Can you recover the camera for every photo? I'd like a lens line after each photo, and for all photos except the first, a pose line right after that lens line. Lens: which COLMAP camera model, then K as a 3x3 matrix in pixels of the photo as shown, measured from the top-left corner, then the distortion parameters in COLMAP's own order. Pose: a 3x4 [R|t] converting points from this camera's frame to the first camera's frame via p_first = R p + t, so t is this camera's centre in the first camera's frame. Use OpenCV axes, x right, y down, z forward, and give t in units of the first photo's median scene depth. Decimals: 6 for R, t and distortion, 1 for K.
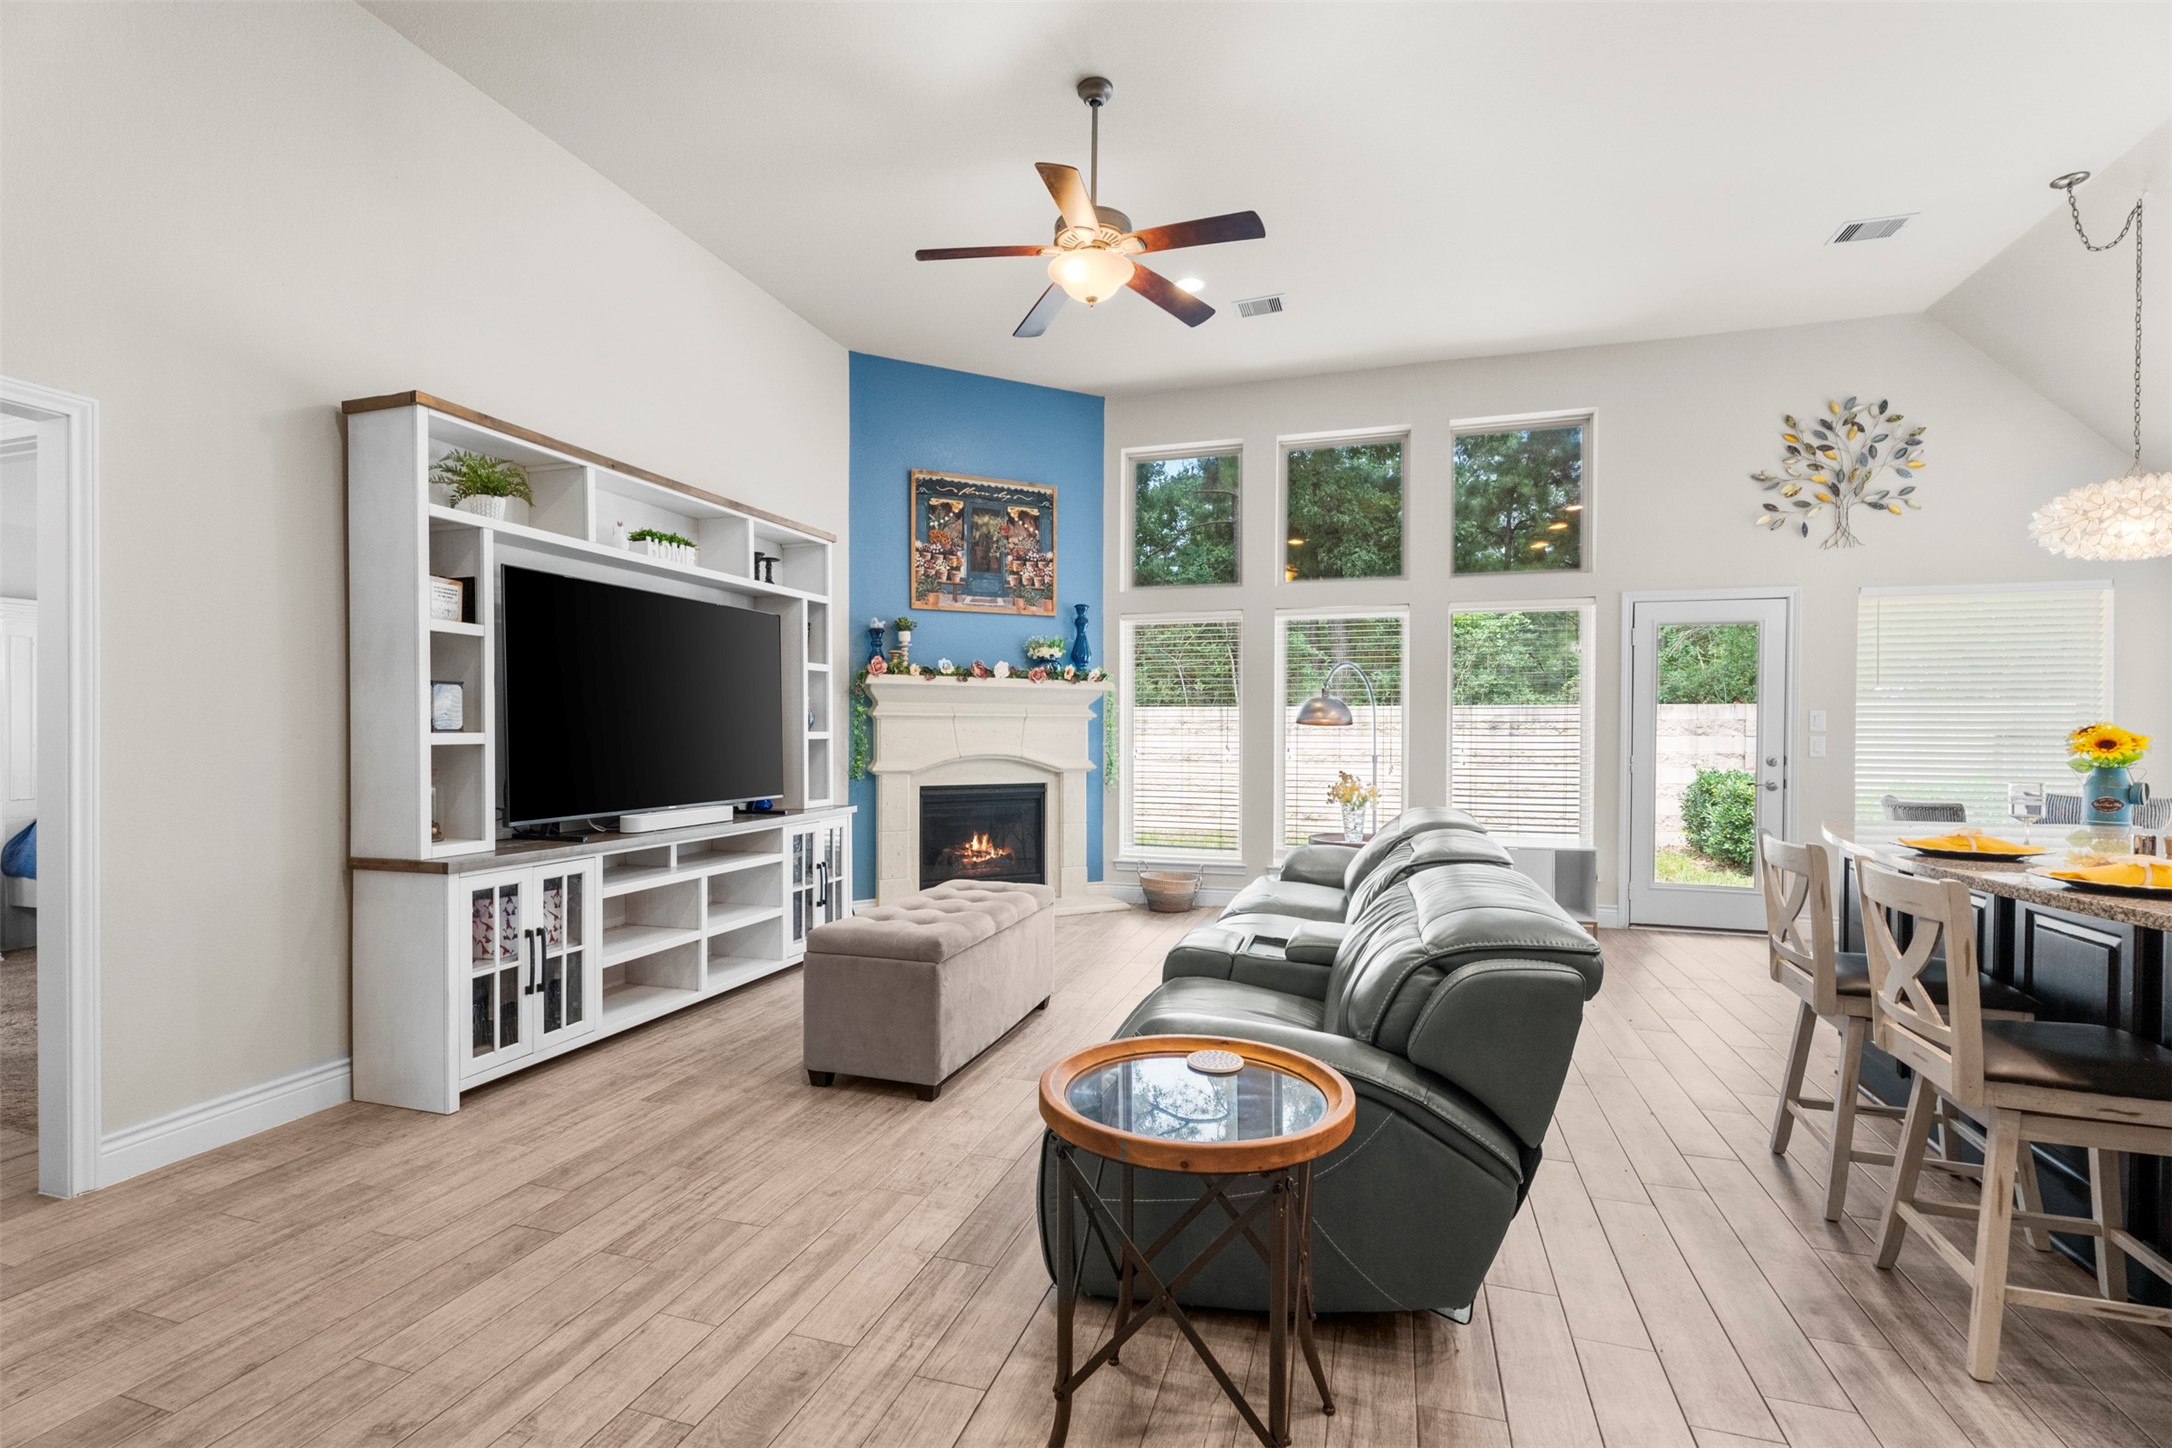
lens RADIAL K [[978.9, 0, 1079.0], [0, 978.9, 738.0], [0, 0, 1]] dist [0.000176, -0.000242]
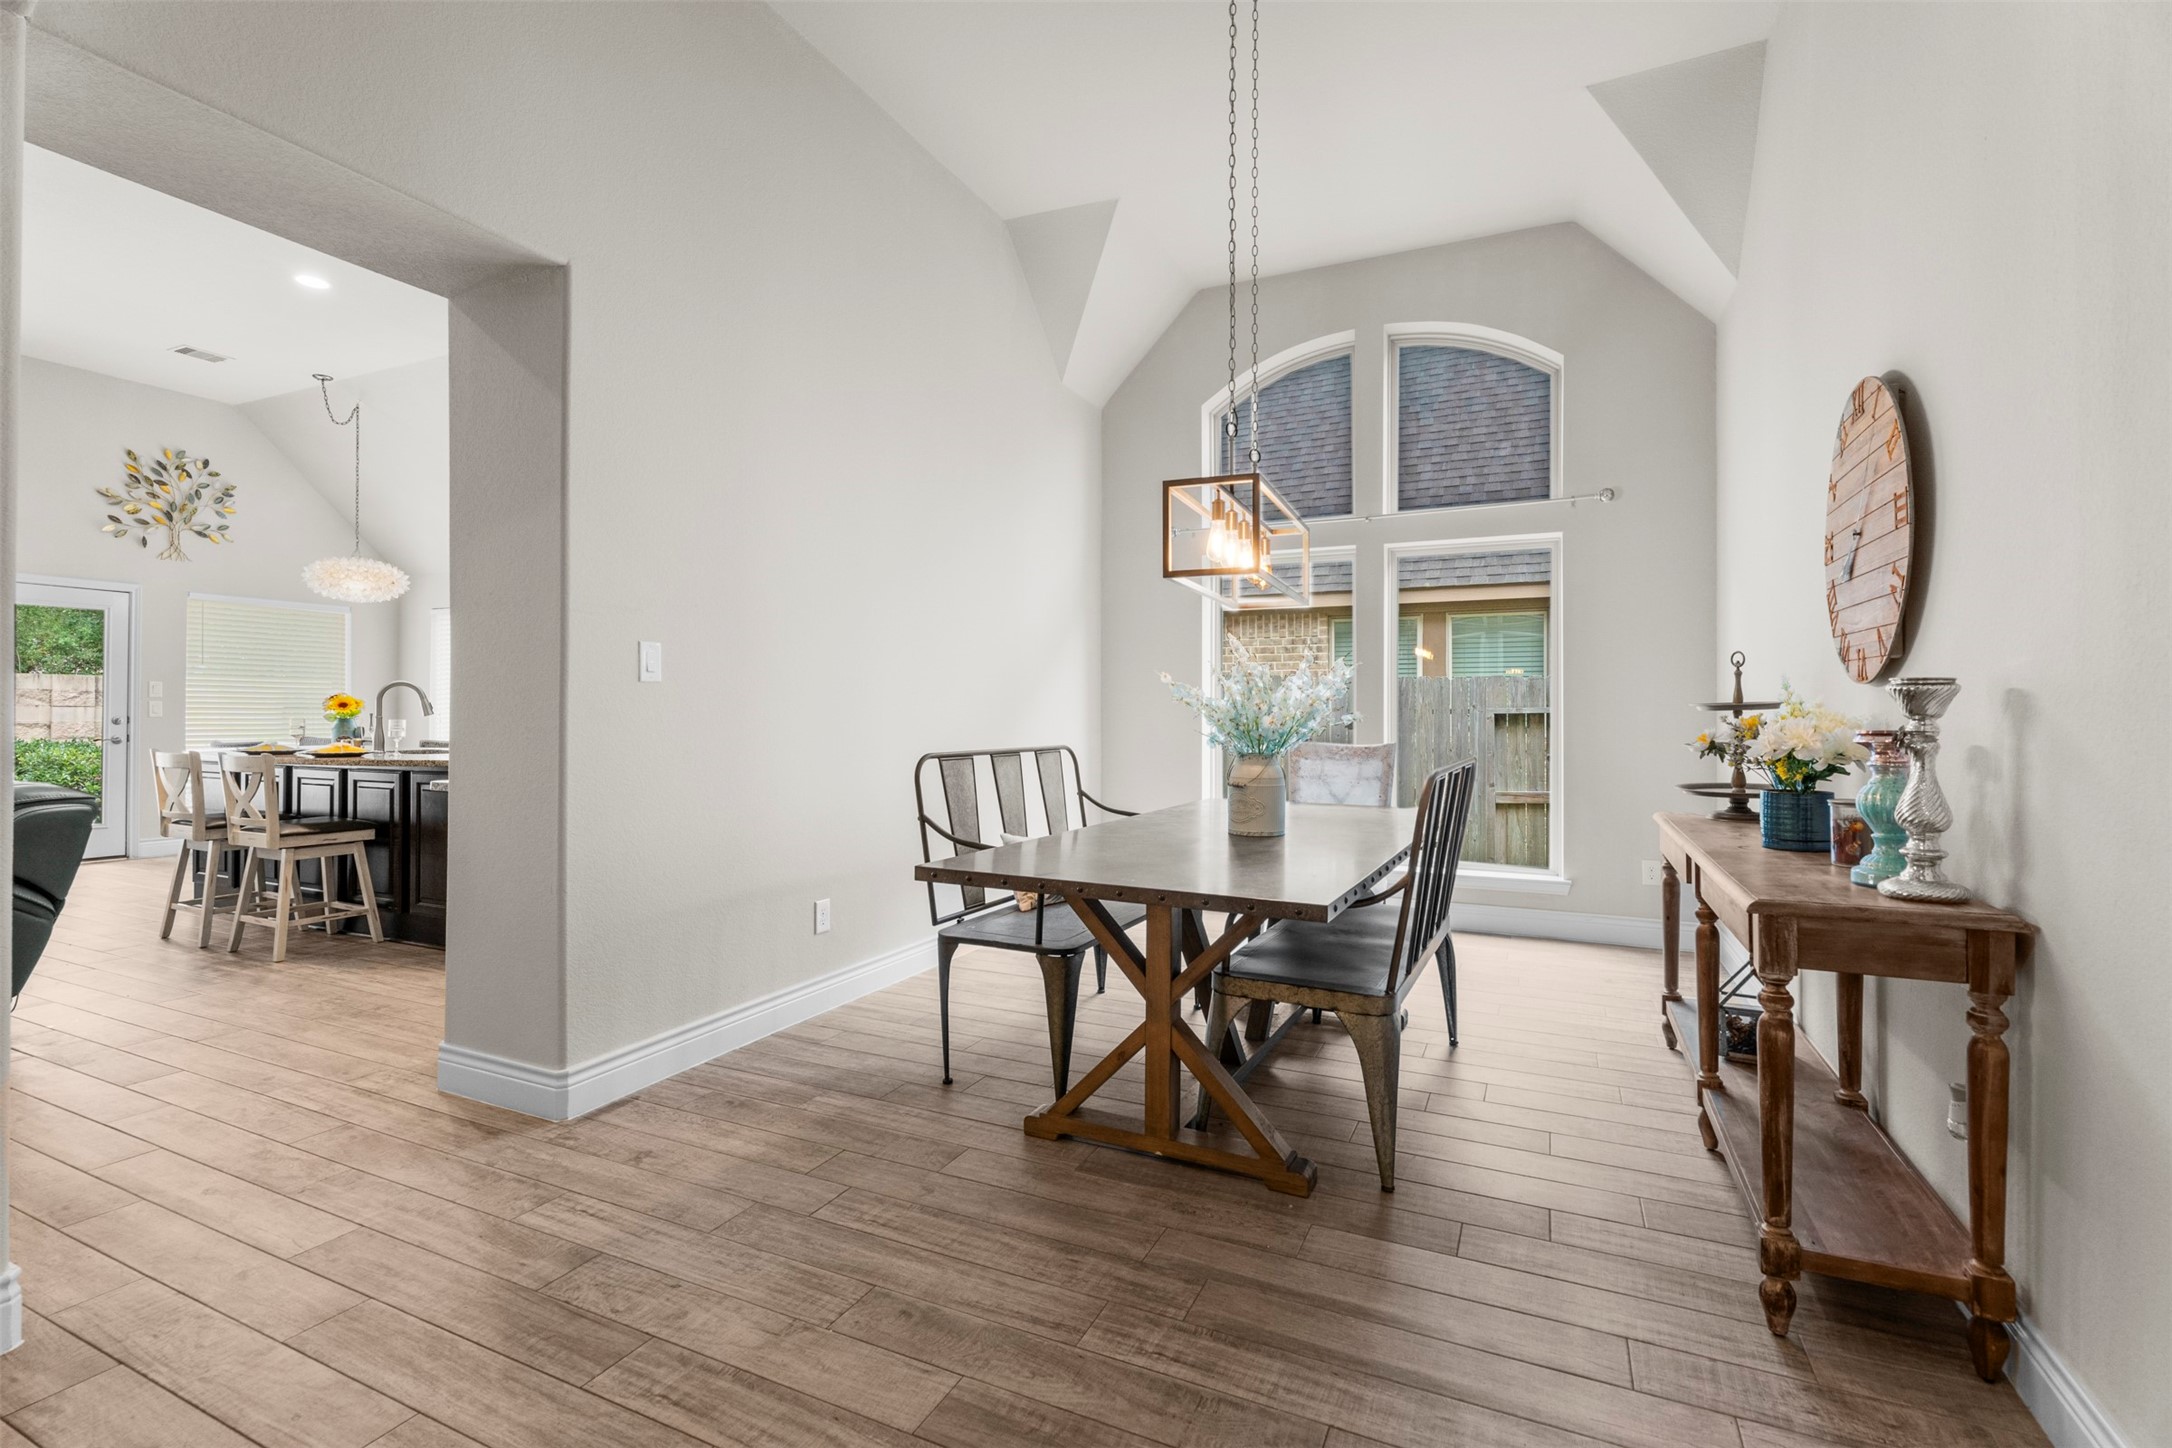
lens RADIAL K [[979.4, 0, 1082.2], [0, 979.4, 712.9], [0, 0, 1]] dist [0.001572, -0.000348]
pose [[0.134517, -0.002056, 0.990909, -0.349538], [0.003813, 0.999992, 0.001557, 0.015417], [-0.990904, 0.003569, 0.134523, -0.373940]]
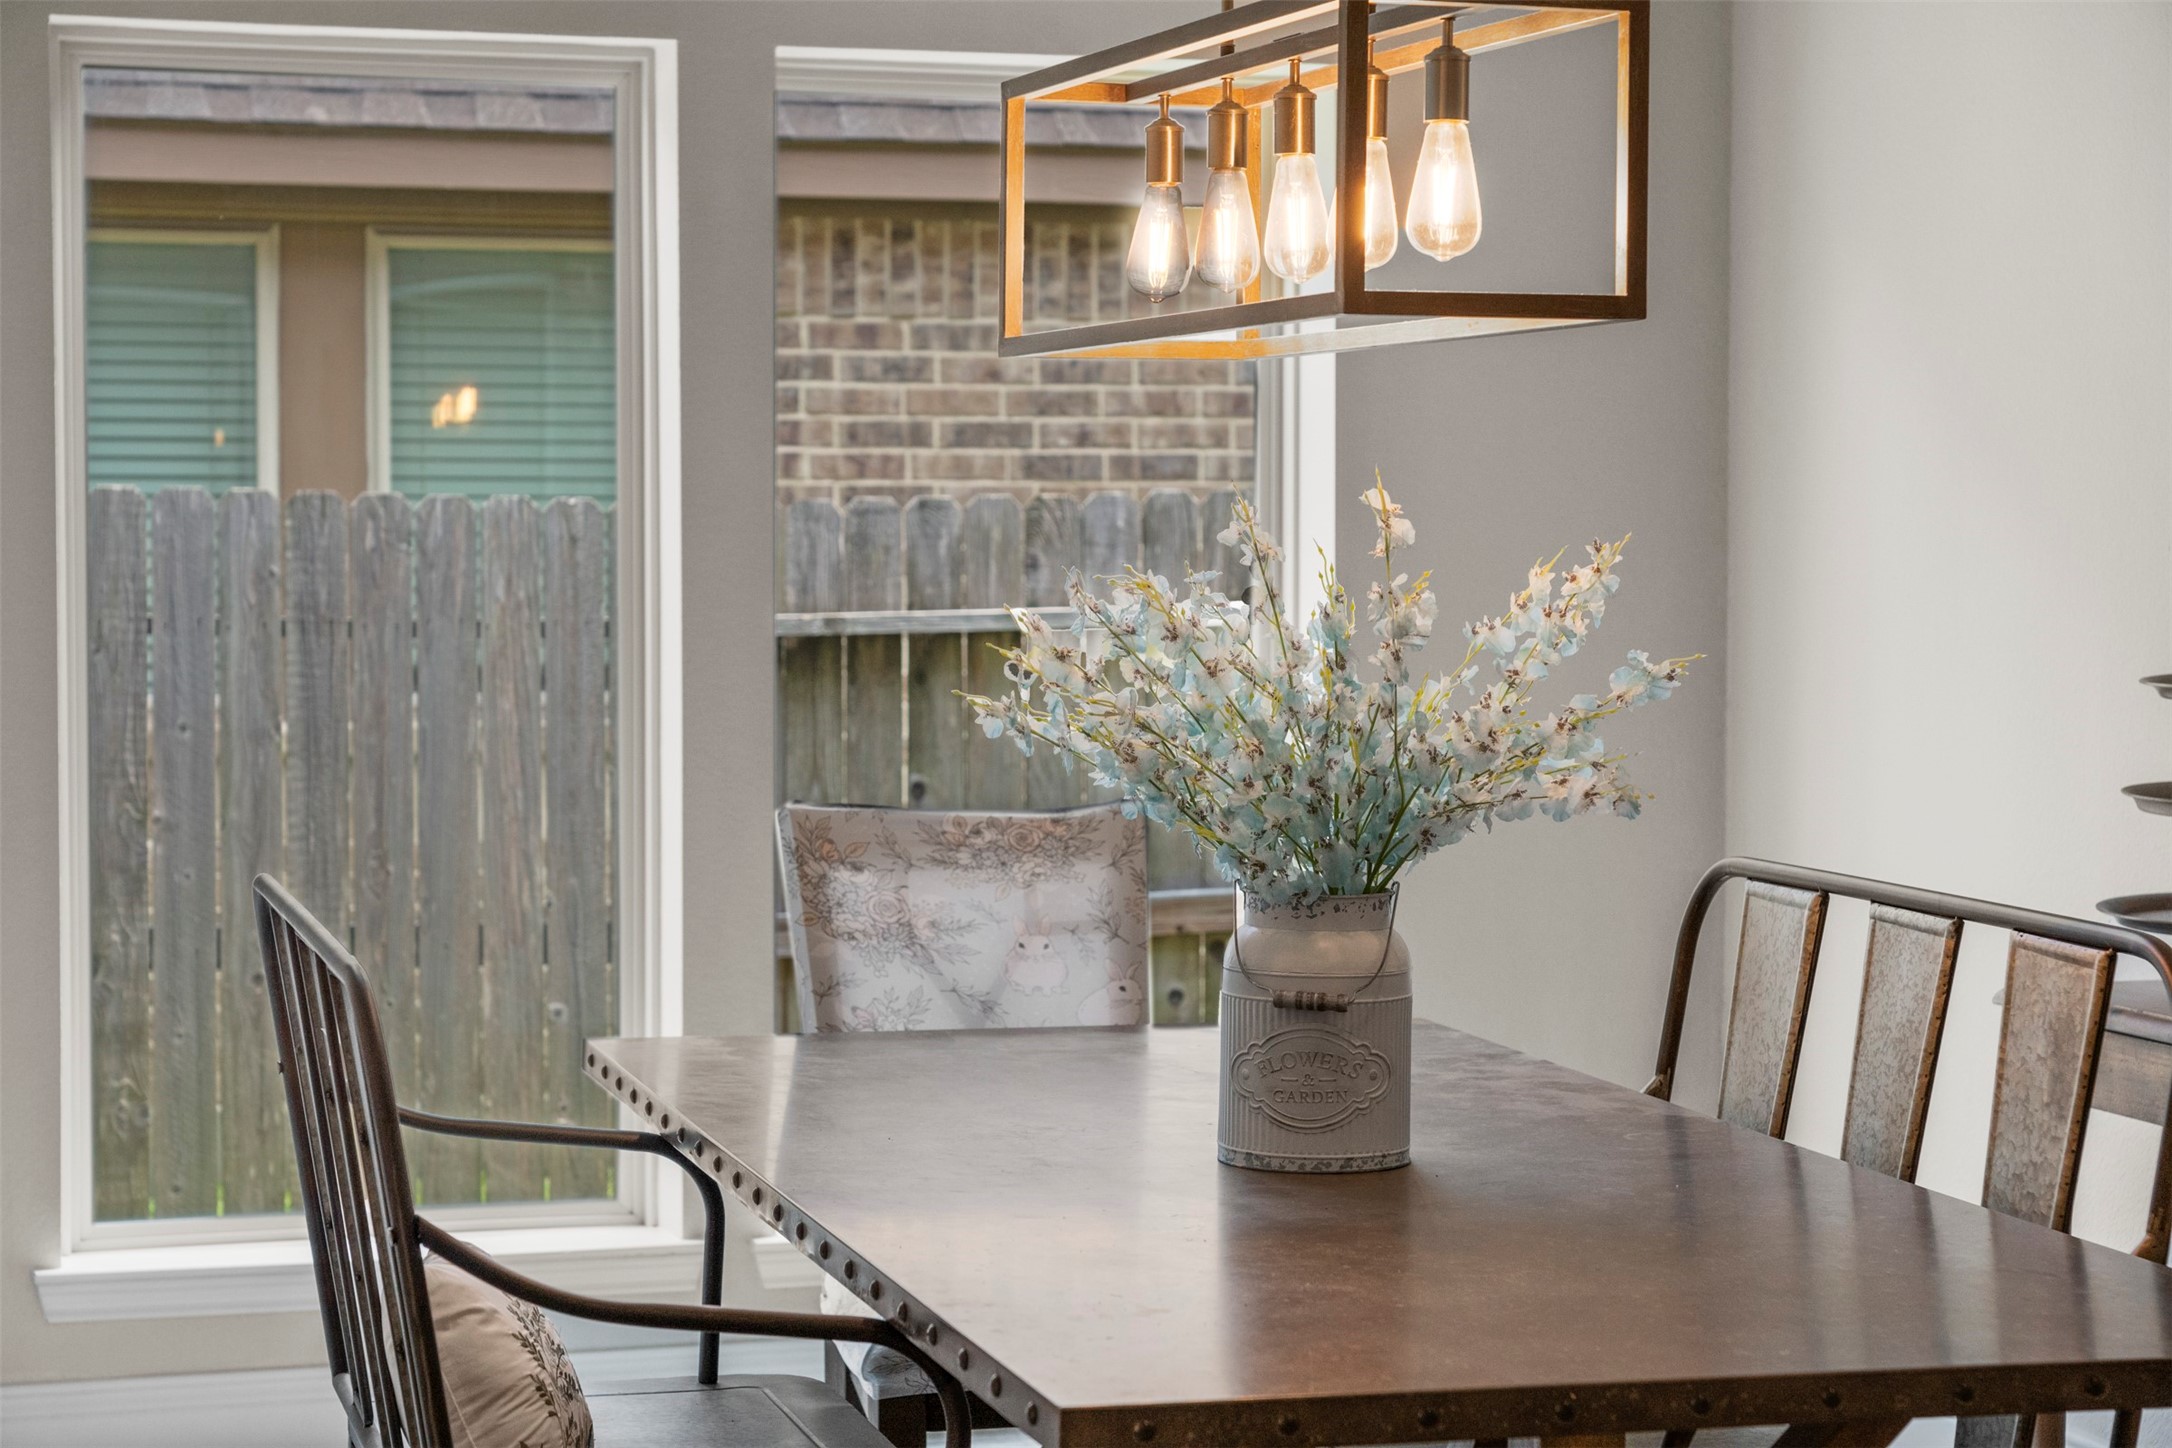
lens RADIAL K [[4255.2, 0, 1086.0], [0, 4255.2, 724.0], [0, 0, 1]] dist [-0.003669, -0.001907]
pose [[-0.557173, -0.037190, 0.829563, -0.350624], [0.005104, 0.998824, 0.048206, -0.018237], [-0.830381, 0.031093, -0.556328, -0.012649]]
